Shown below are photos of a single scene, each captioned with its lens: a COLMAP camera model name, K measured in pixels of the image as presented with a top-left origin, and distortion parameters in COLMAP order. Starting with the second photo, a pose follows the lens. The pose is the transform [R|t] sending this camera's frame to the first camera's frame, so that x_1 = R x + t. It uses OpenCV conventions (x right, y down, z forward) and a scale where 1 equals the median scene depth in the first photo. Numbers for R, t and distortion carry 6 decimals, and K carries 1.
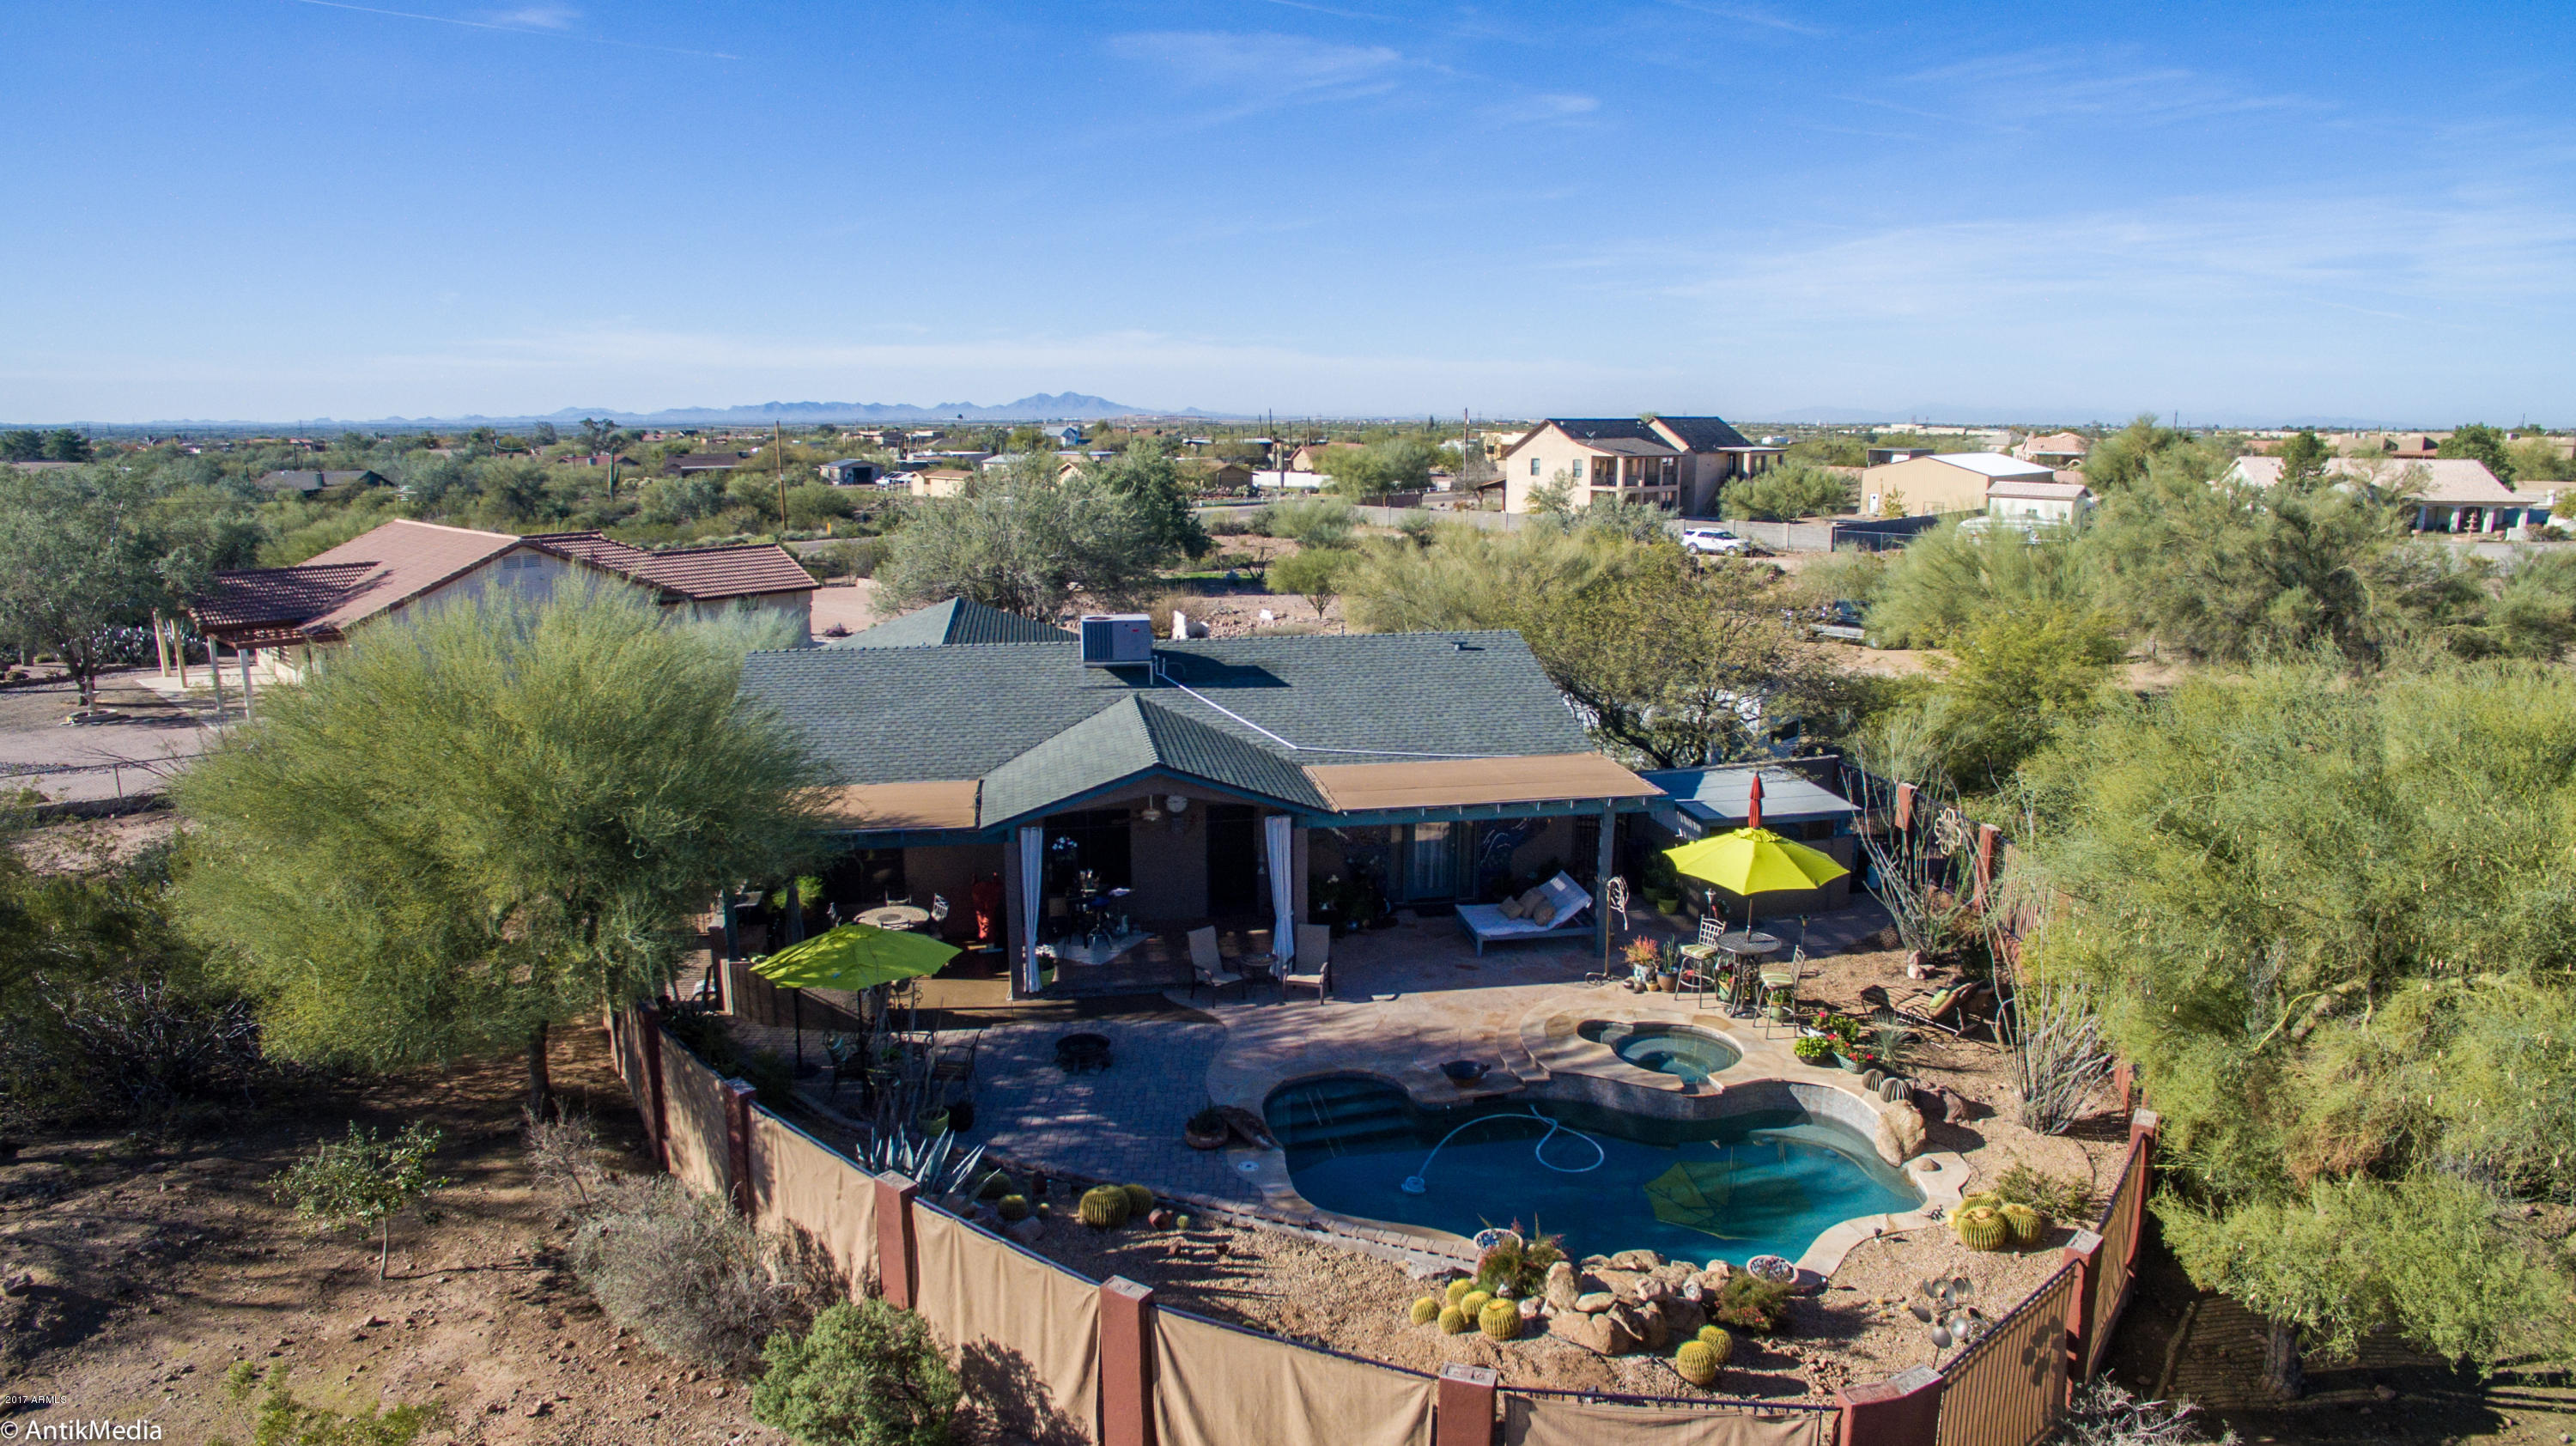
lens RADIAL K [[1509.0, 0, 1307.4], [0, 1509.0, 713.3], [0, 0, 1]] dist [-0.123347, 0.096557]
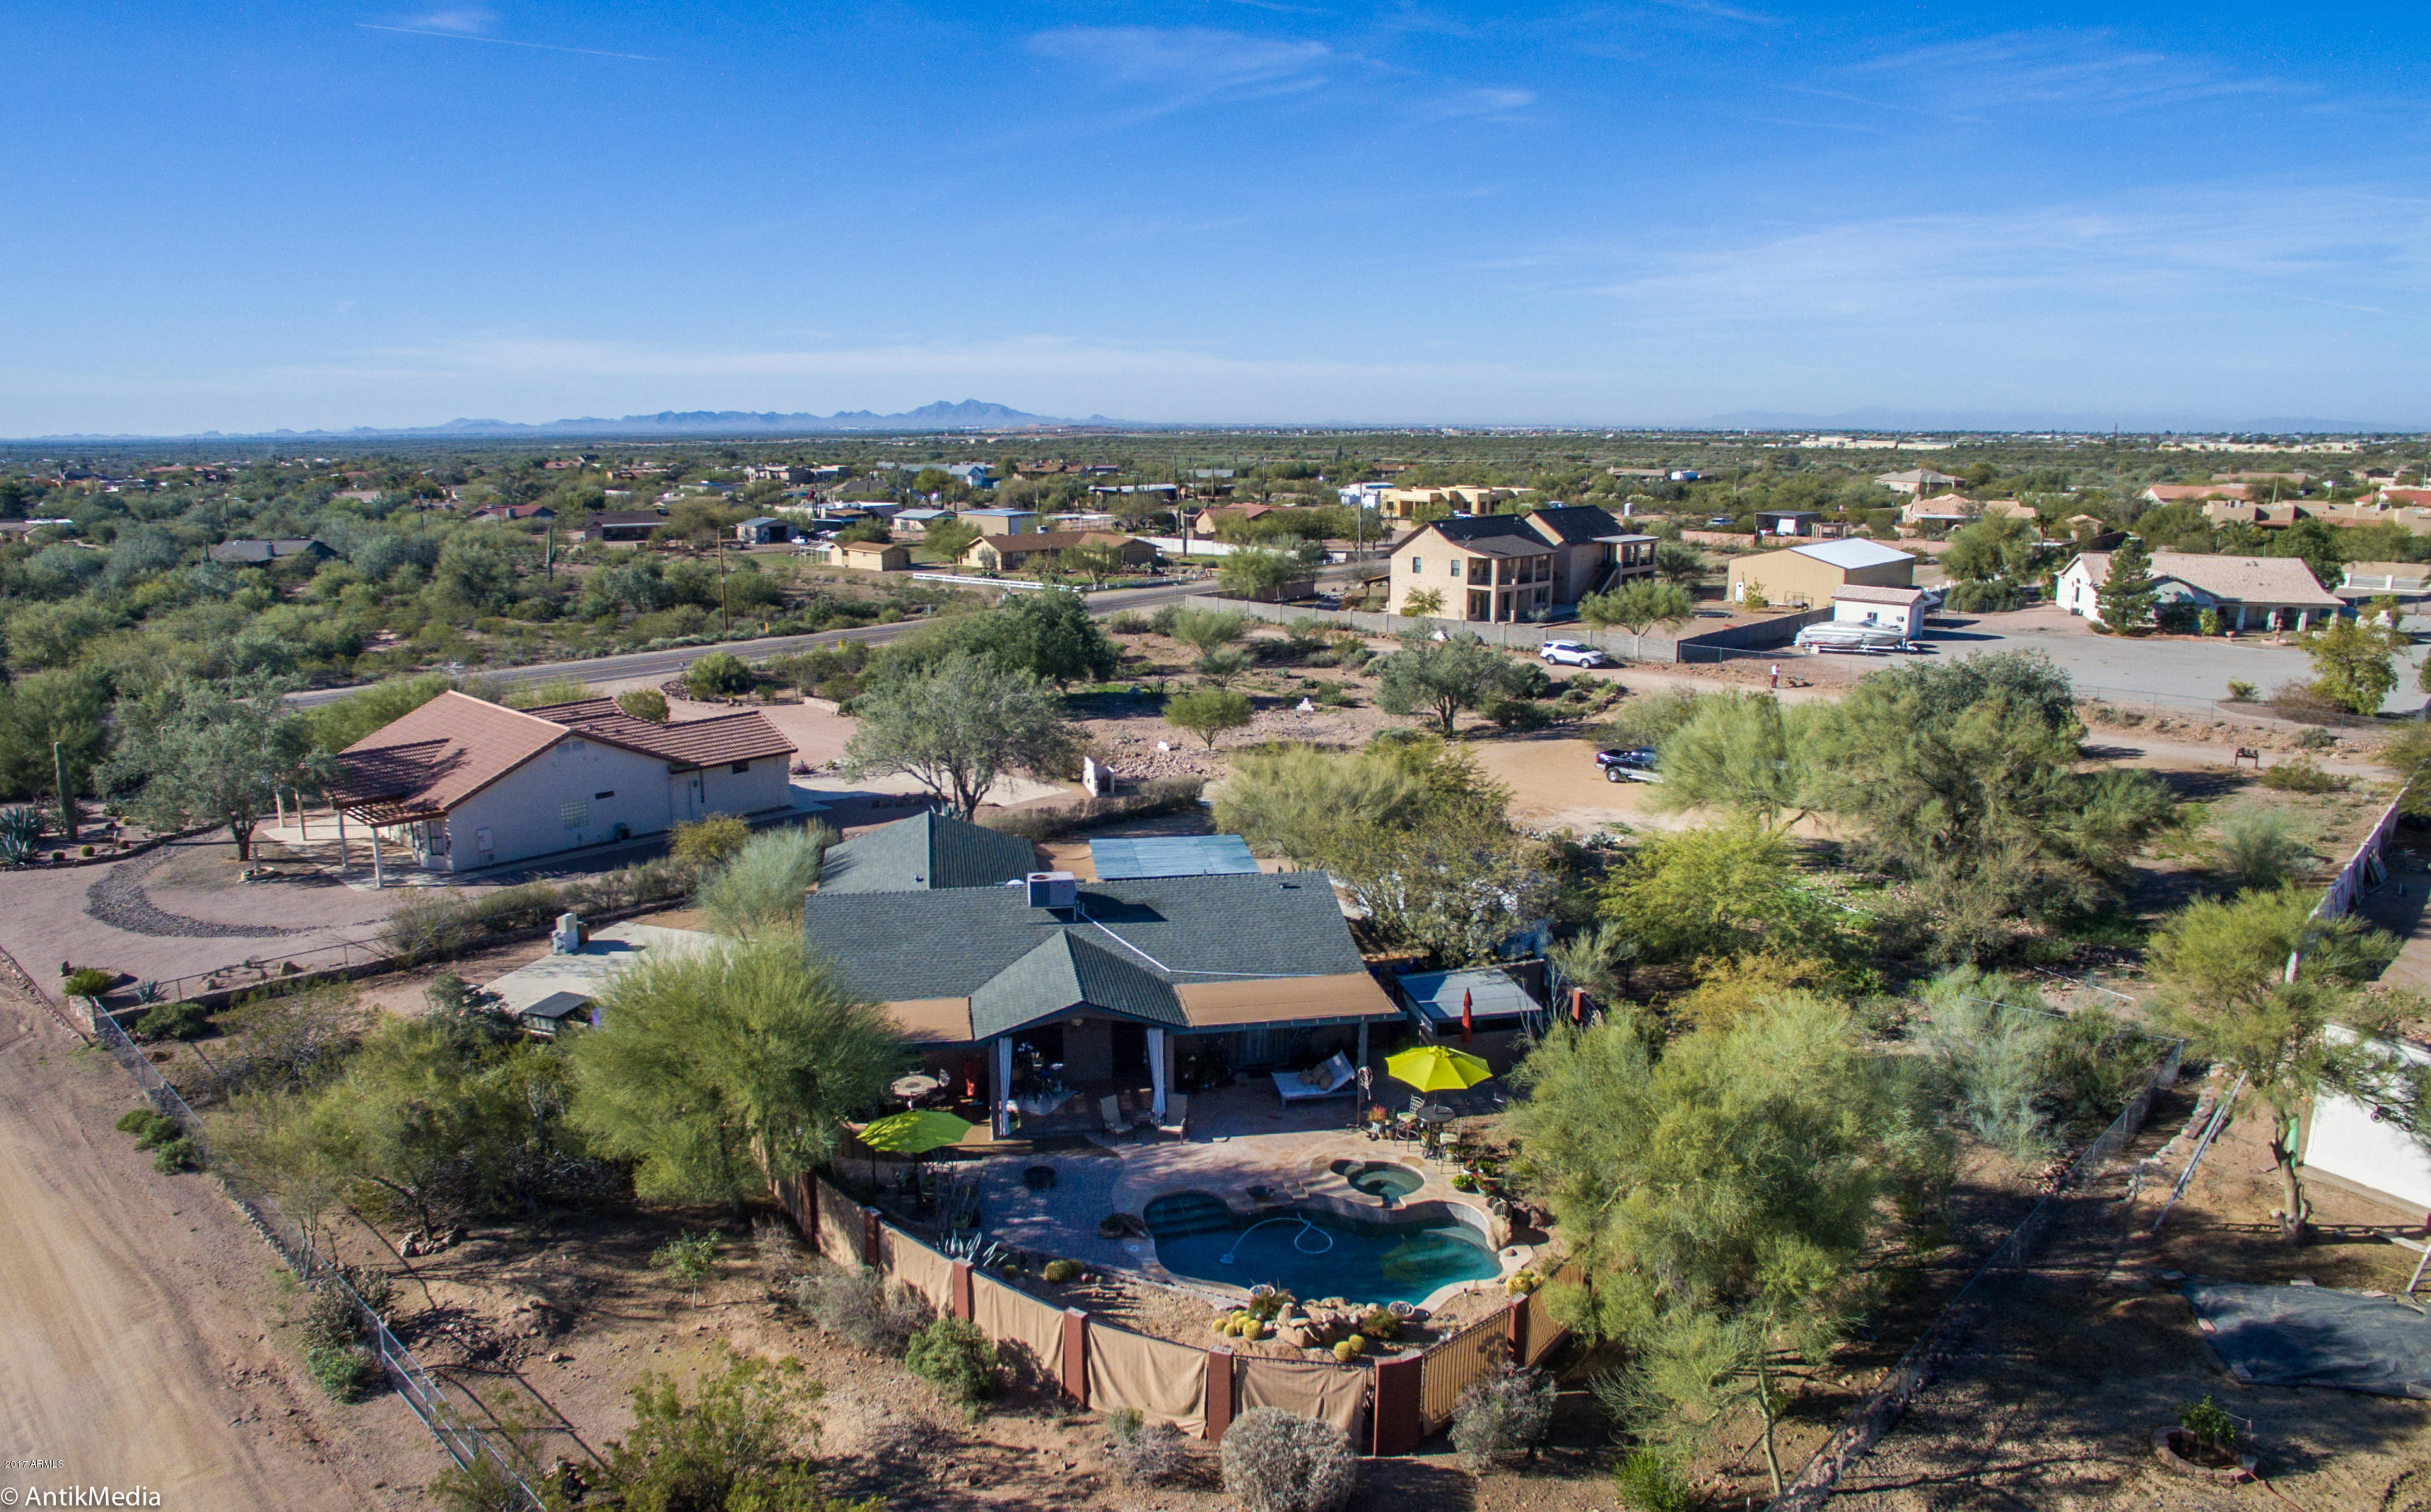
lens RADIAL K [[1563.3, 0, 1181.4], [0, 1563.3, 752.4], [0, 0, 1]] dist [-0.126282, 0.107540]
pose [[0.999743, 0.001046, -0.022653, 0.053418], [-0.000710, 0.999890, 0.014822, -0.295400], [0.022666, -0.014802, 0.999634, -0.783715]]
